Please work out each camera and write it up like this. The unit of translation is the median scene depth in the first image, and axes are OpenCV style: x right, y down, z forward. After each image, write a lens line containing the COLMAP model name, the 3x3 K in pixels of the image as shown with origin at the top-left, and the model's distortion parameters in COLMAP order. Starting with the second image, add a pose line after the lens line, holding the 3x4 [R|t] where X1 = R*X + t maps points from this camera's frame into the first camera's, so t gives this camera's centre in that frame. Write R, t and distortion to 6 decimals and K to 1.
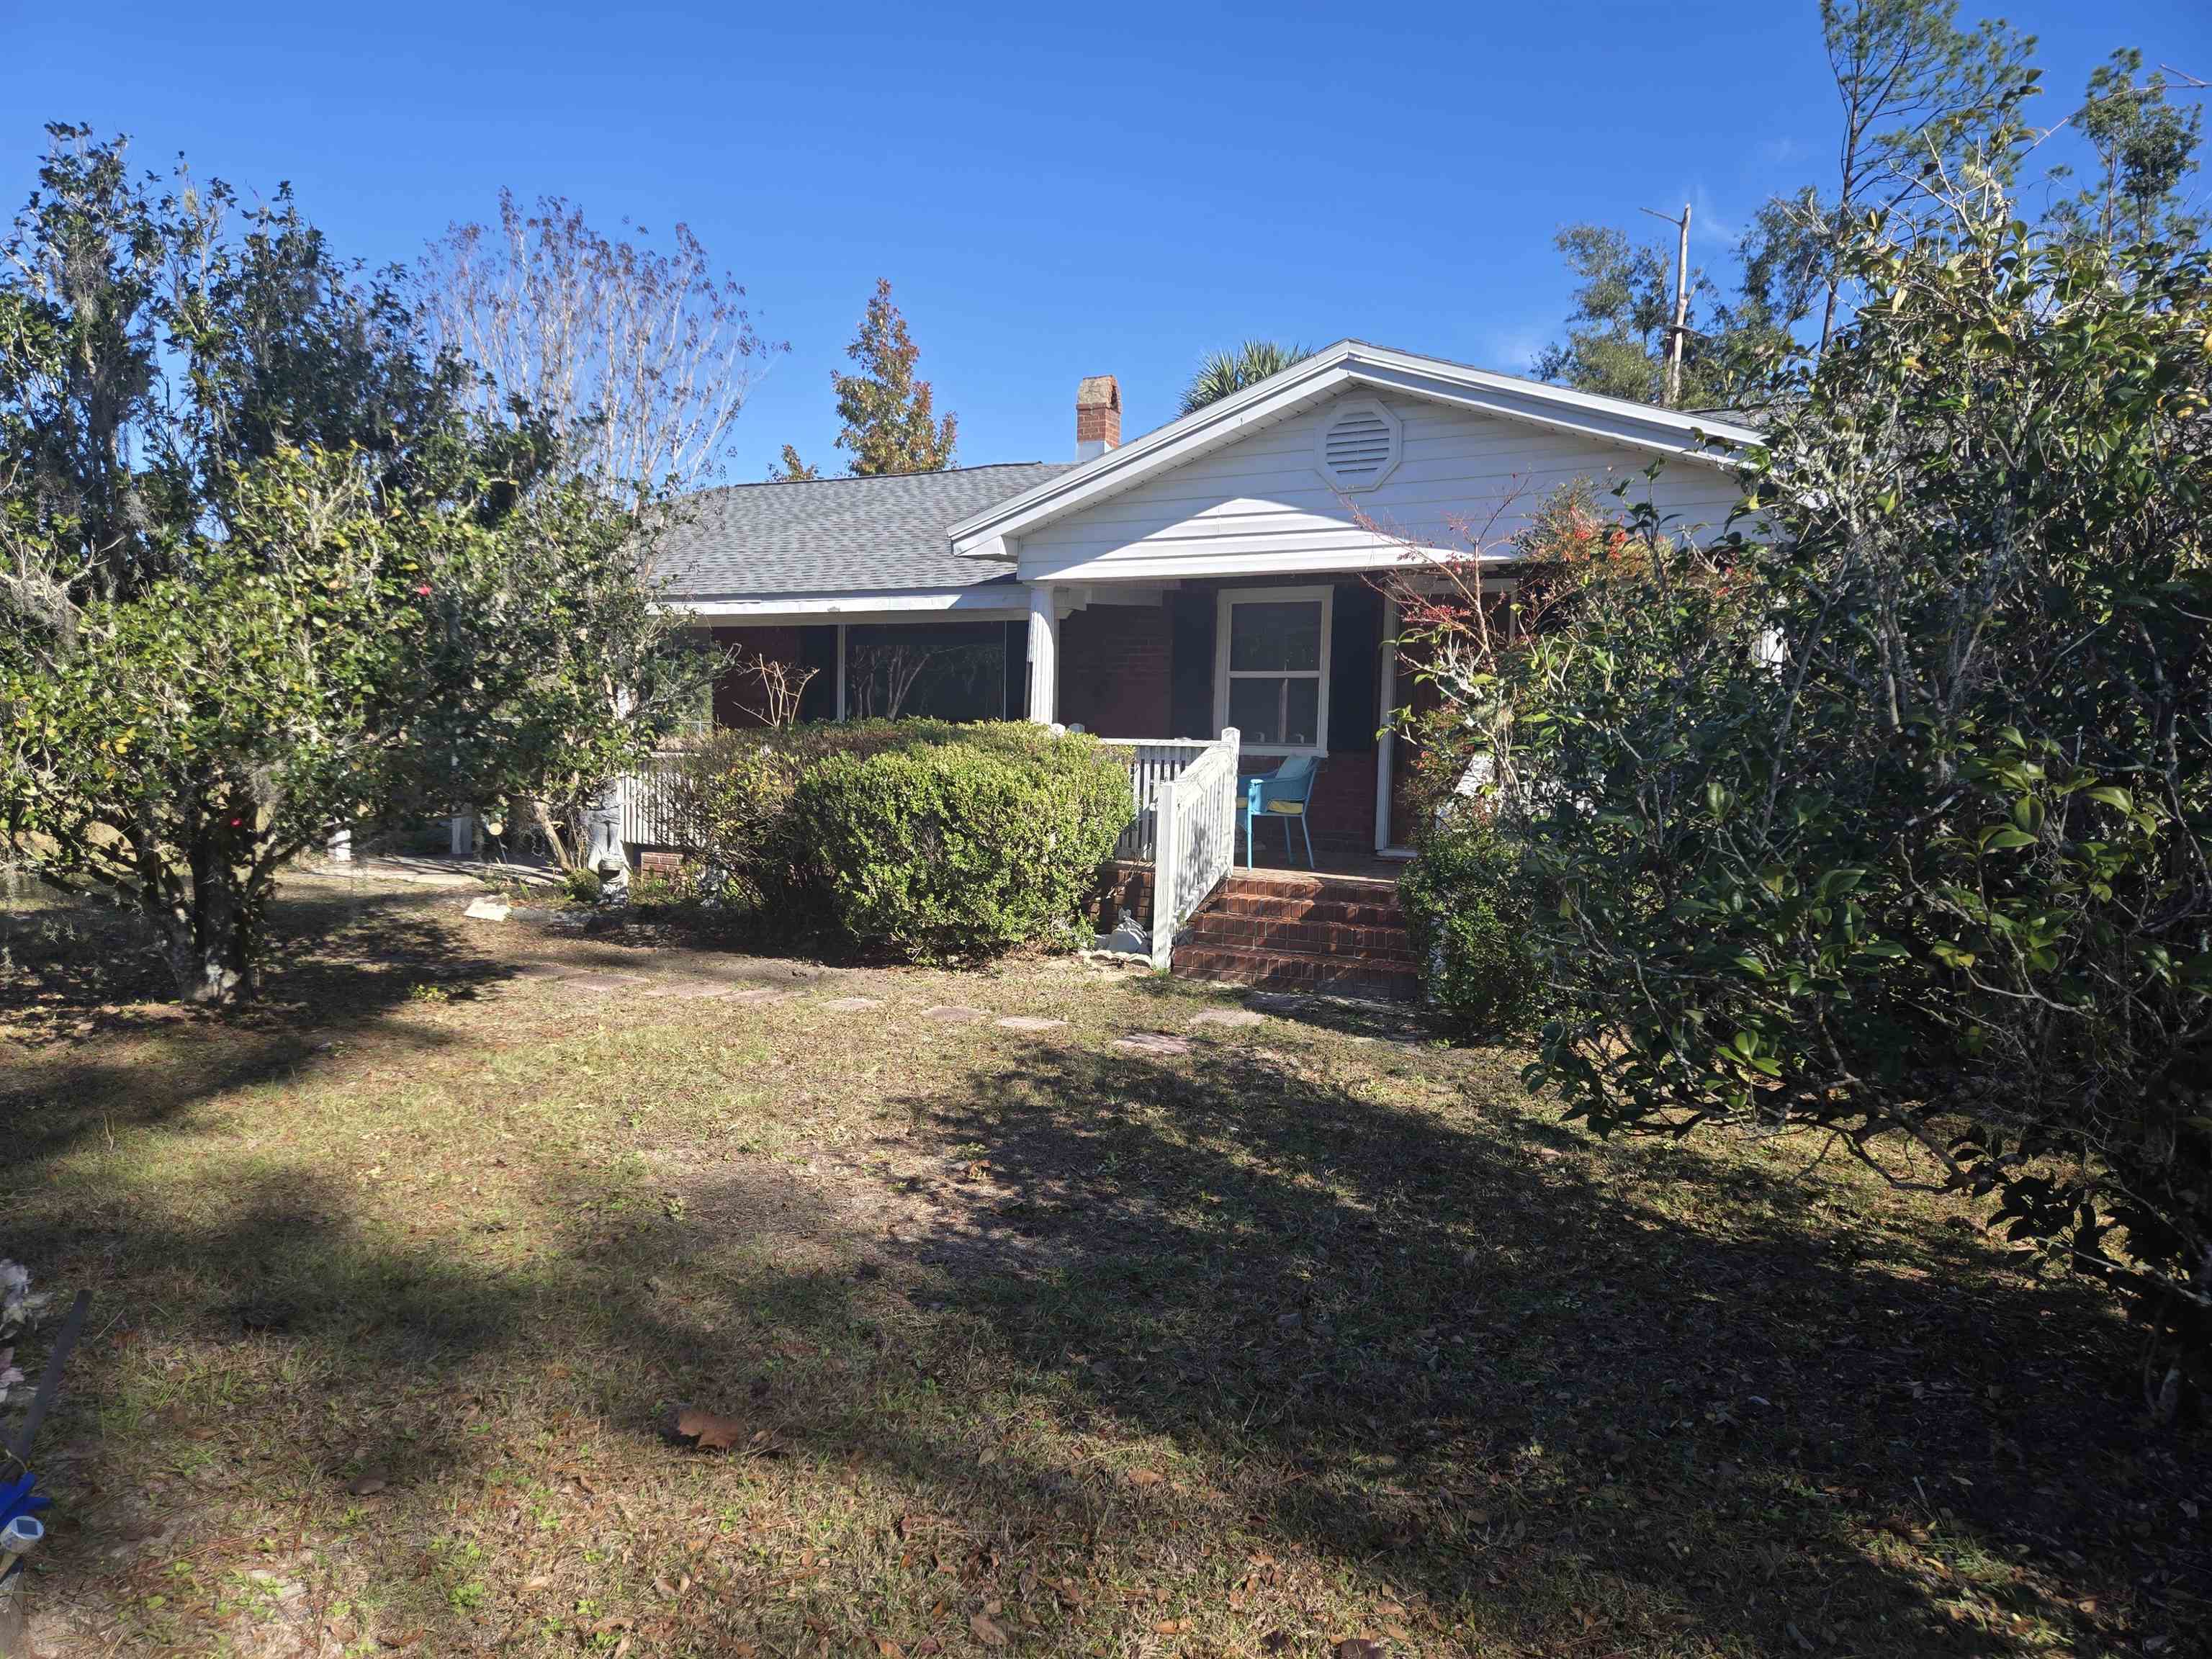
lens RADIAL K [[1479.9, 0, 1020.6], [0, 1479.9, 829.8], [0, 0, 1]] dist [0.076061, -0.061901]
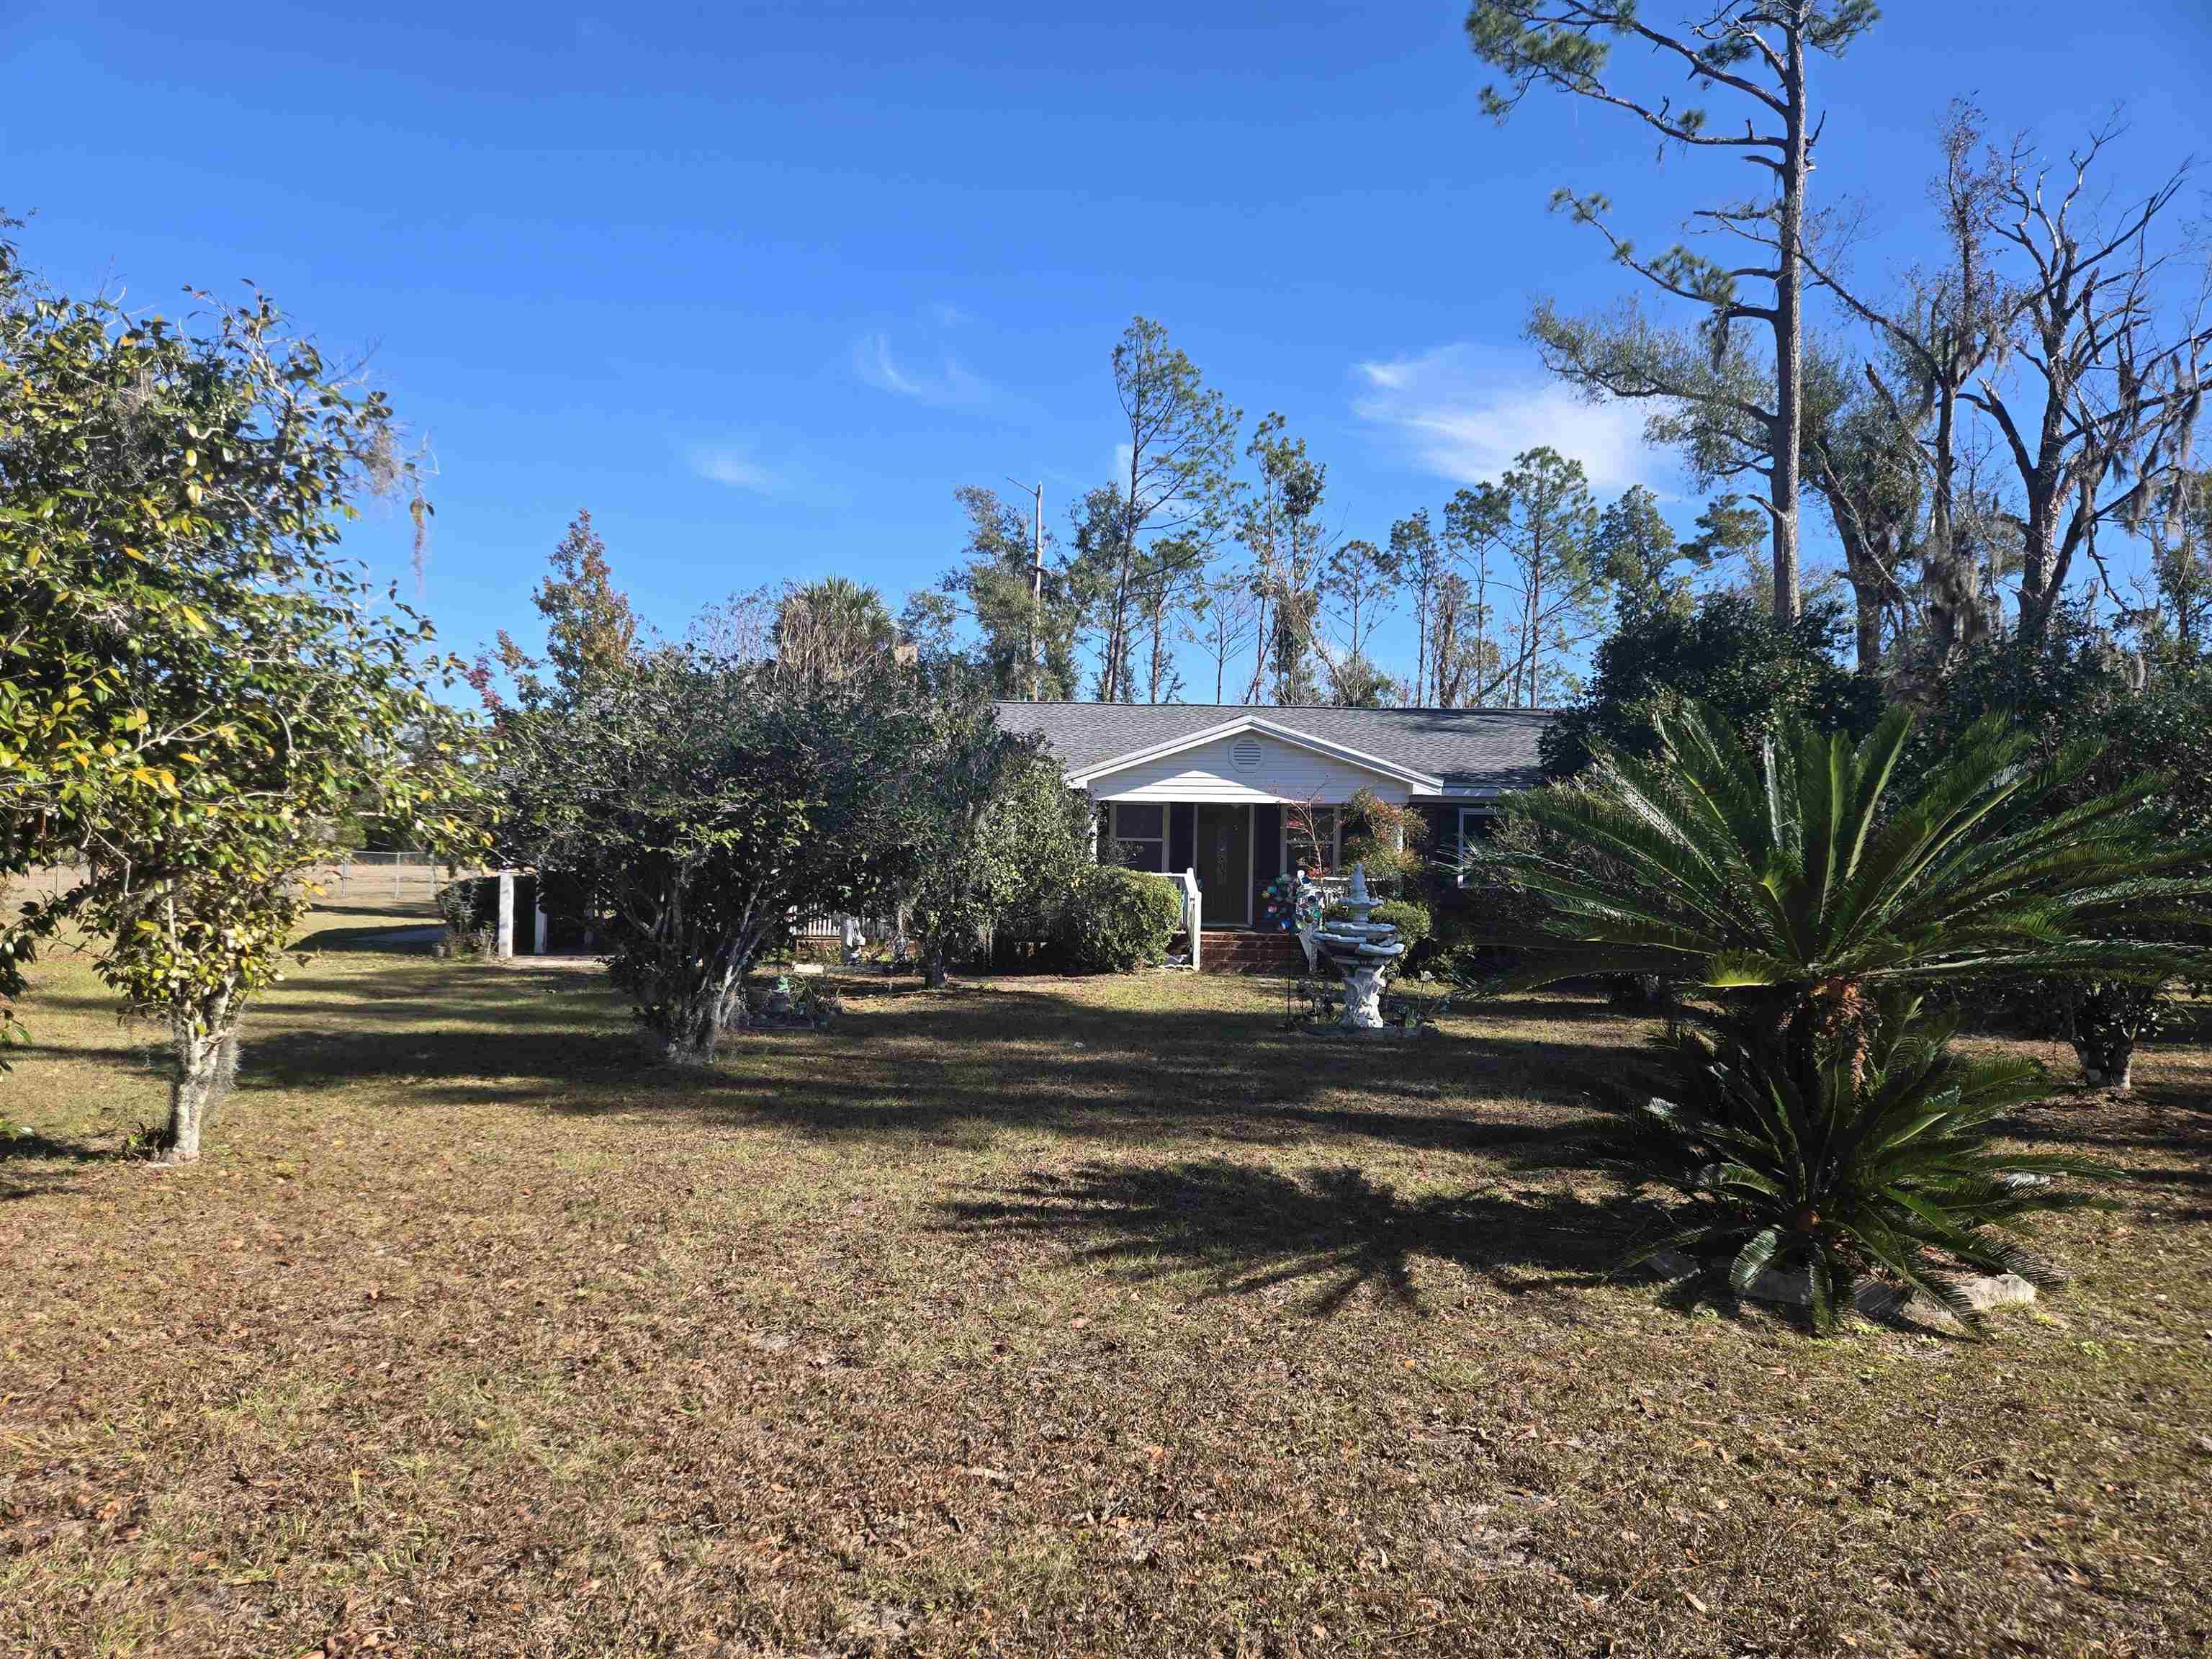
lens RADIAL K [[1483.4, 0, 1106.0], [0, 1483.4, 829.5], [0, 0, 1]] dist [0.080288, -0.062518]
pose [[0.850238, 0.003854, 0.526384, -0.233543], [0.039456, 0.996694, -0.071028, 0.005672], [-0.524917, 0.081159, 0.847275, -0.174018]]
